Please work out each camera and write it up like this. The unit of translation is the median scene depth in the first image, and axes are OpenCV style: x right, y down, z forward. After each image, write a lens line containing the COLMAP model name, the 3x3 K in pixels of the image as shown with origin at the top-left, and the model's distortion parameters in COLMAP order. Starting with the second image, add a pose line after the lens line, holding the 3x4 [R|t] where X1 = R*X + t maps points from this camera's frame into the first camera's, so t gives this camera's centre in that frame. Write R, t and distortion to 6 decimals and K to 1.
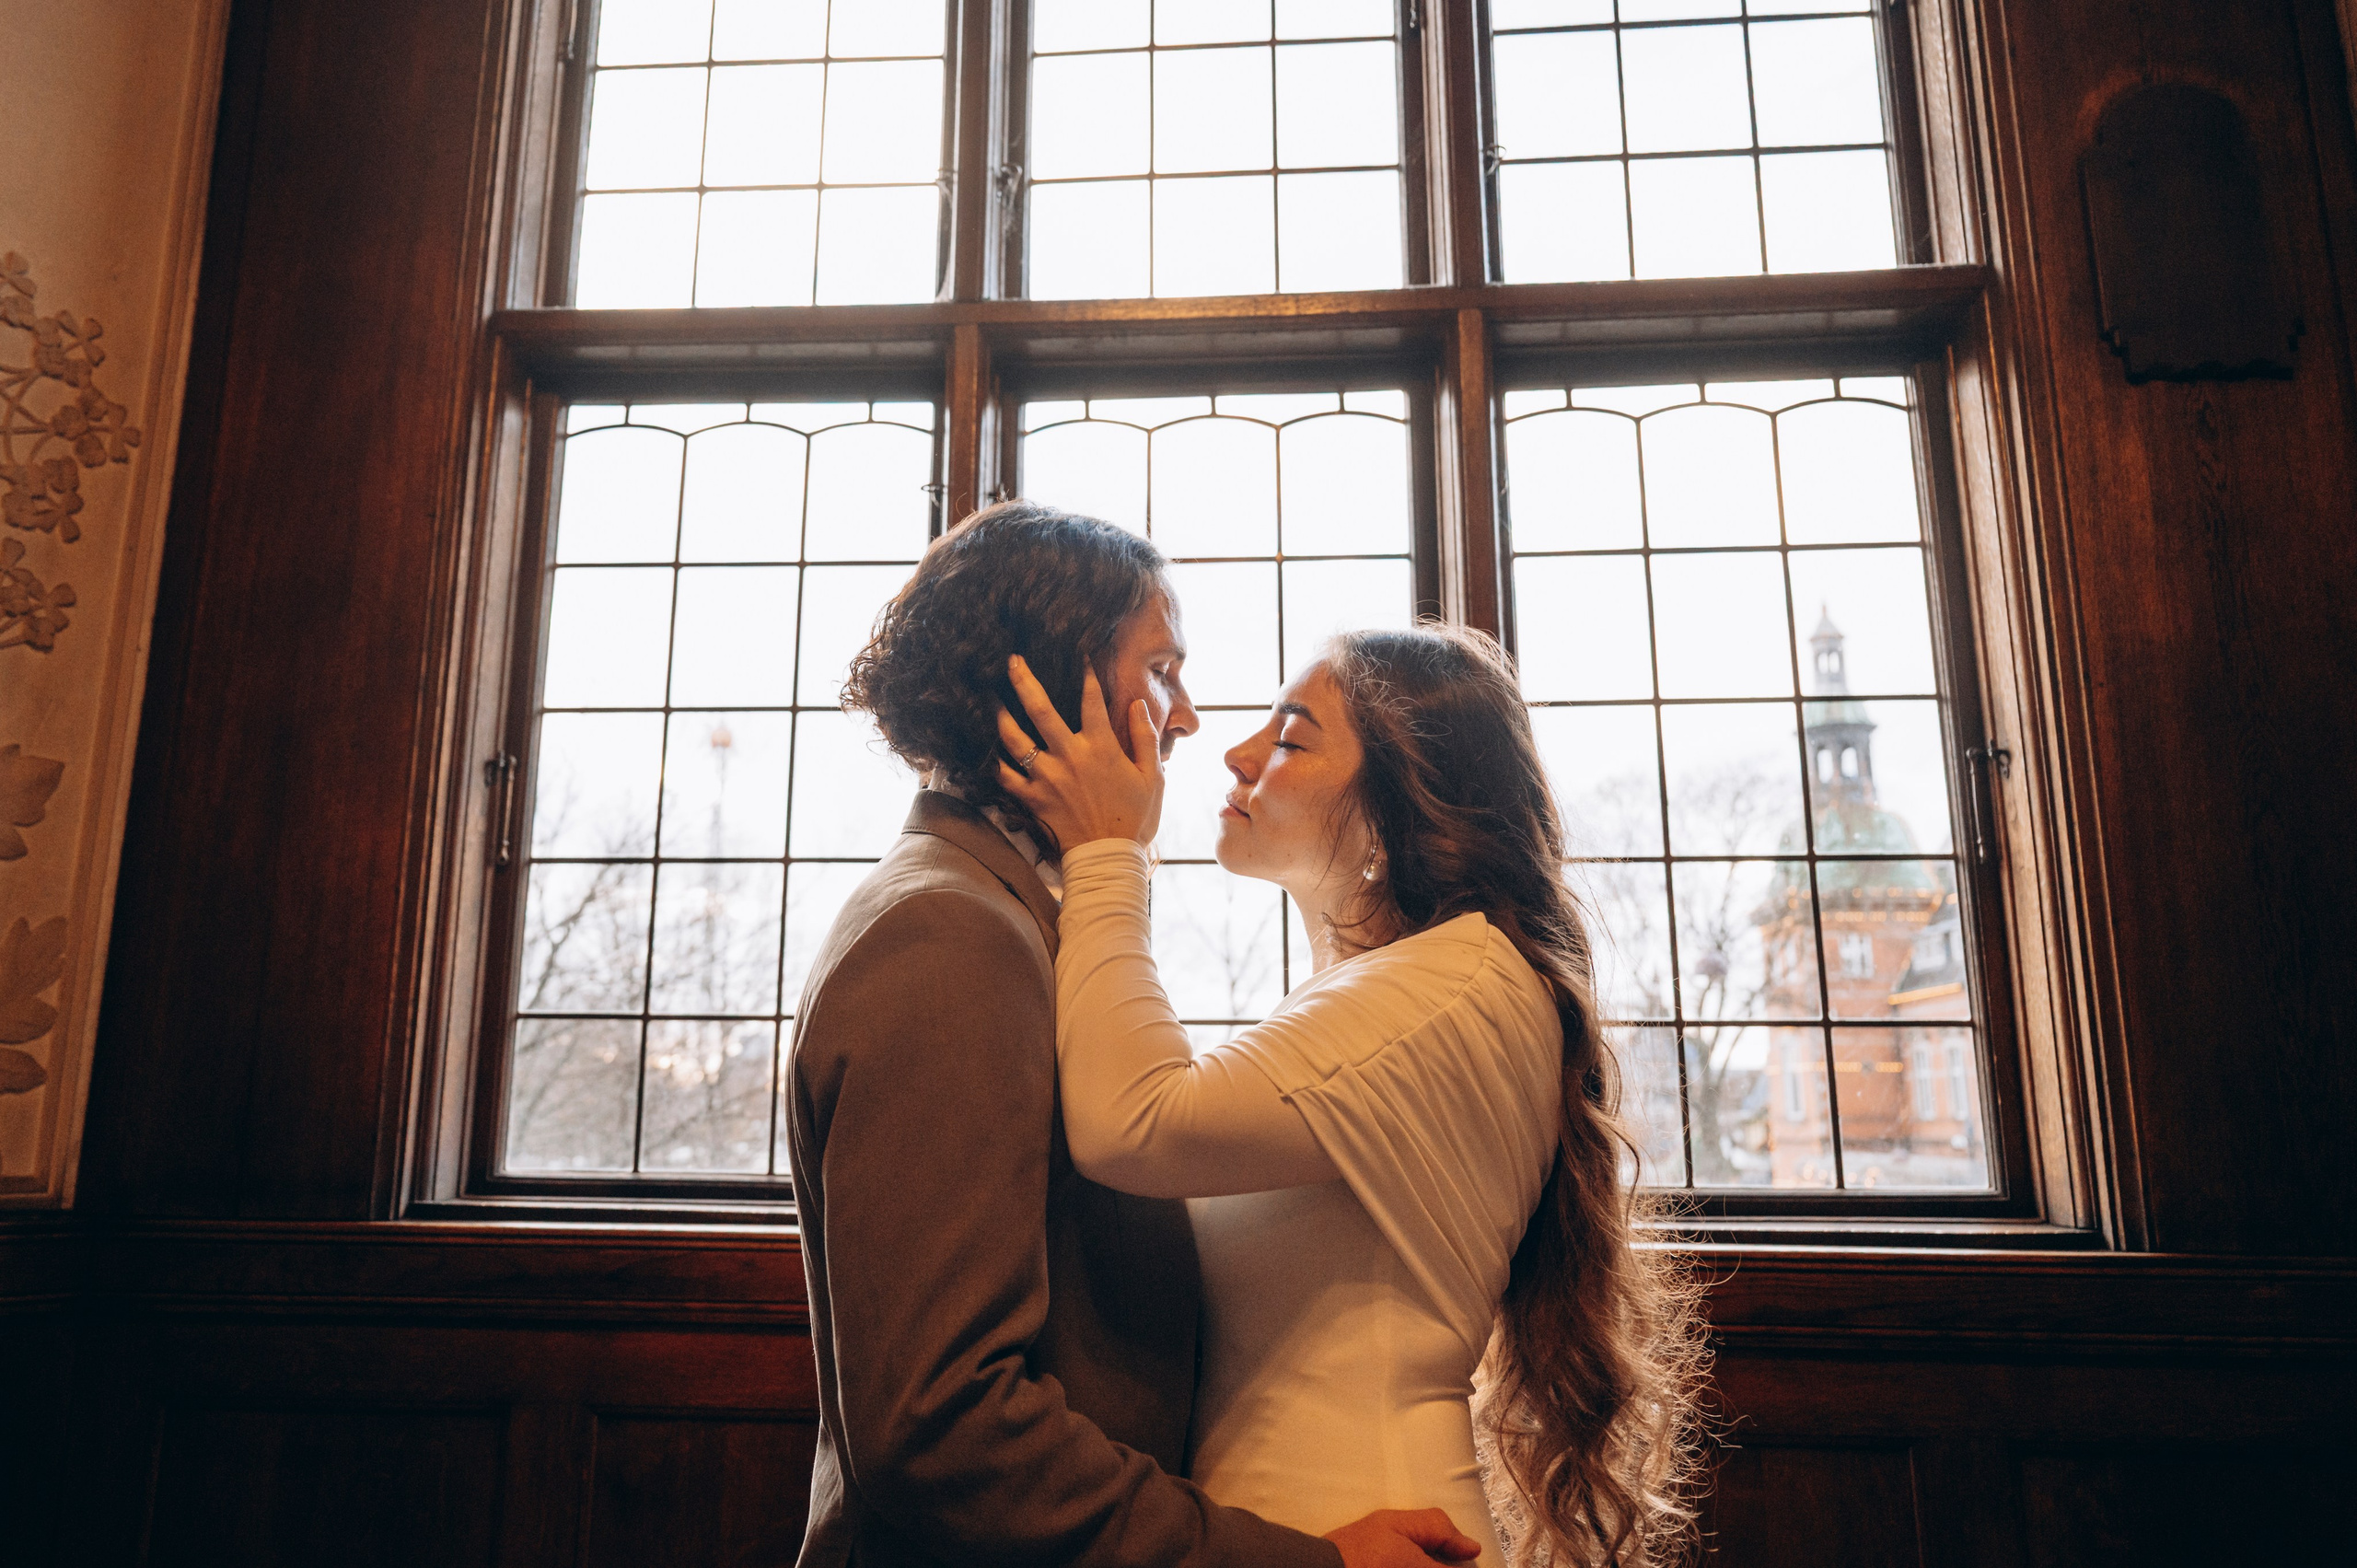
lens RADIAL K [[1649.6, 0, 1042.4], [0, 1649.6, 743.9], [0, 0, 1]] dist [-0.004737, 0.002227]
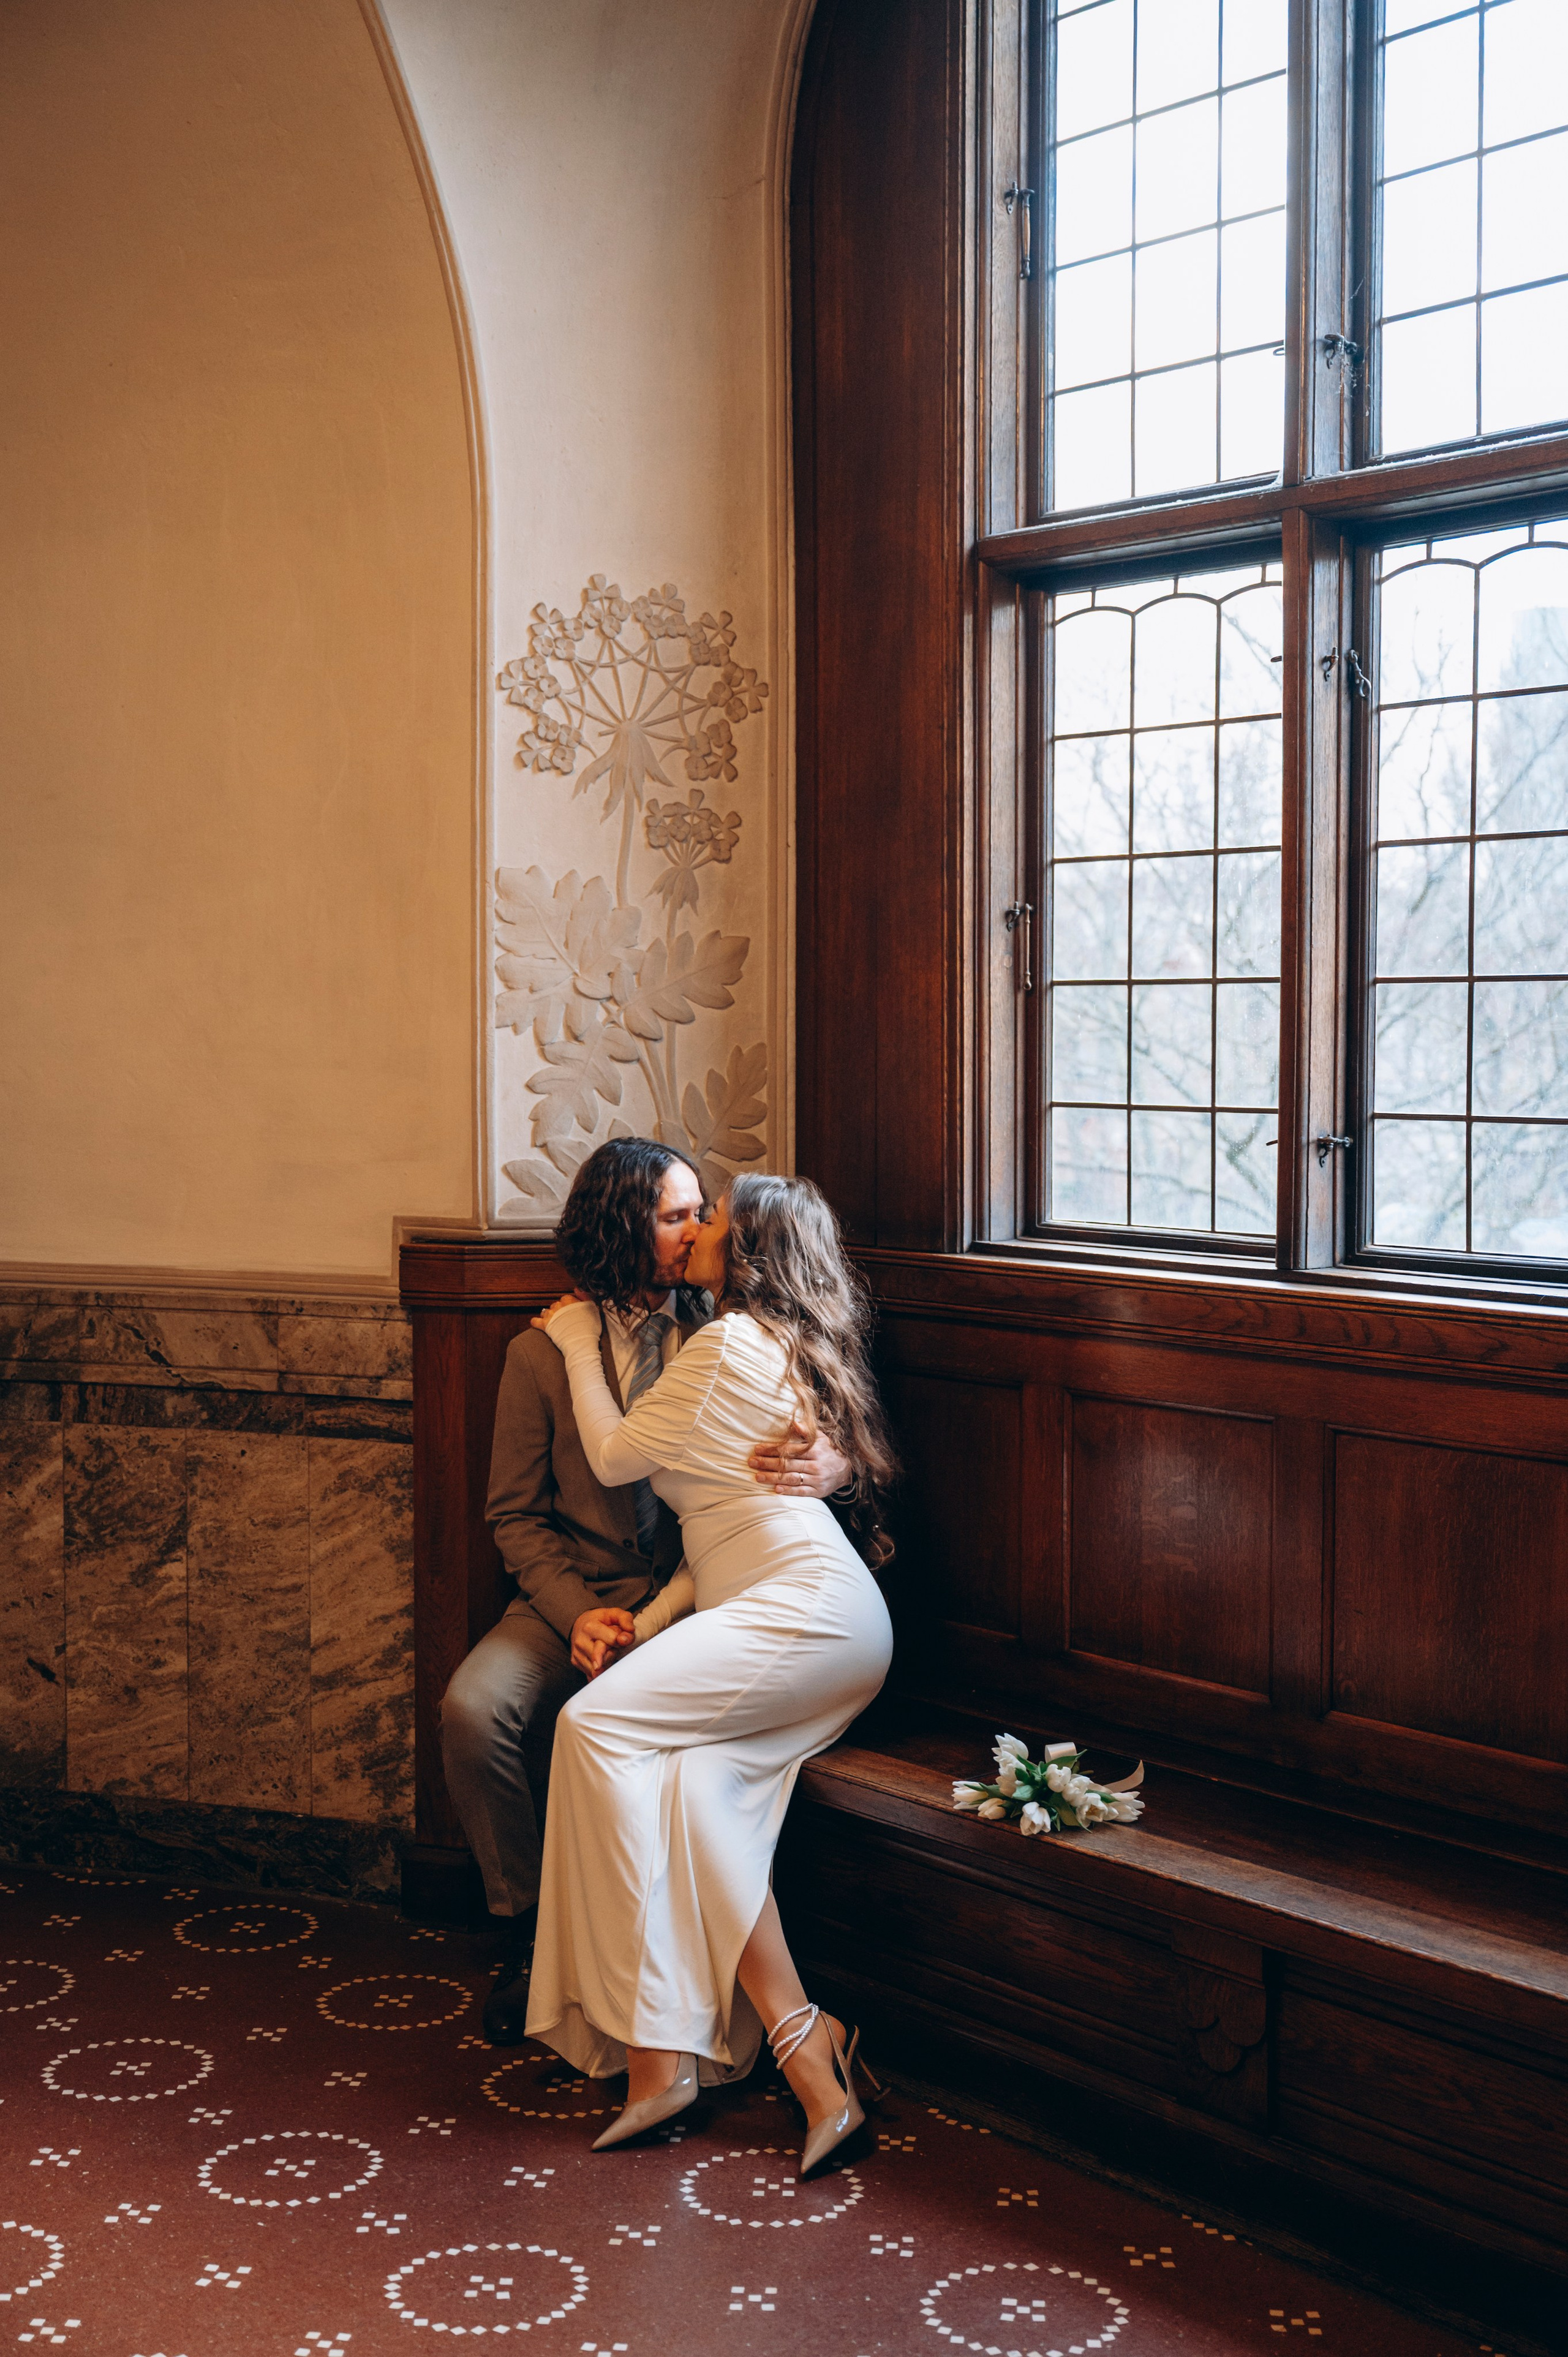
lens RADIAL K [[2719.8, 0, 784.0], [0, 2719.8, 1178.5], [0, 0, 1]] dist [0.019989, 0.014251]
pose [[0.718101, 0.031462, -0.695227, 1.069909], [0.156932, 0.965927, 0.205808, -0.264906], [0.678014, -0.256895, 0.688696, -0.661851]]
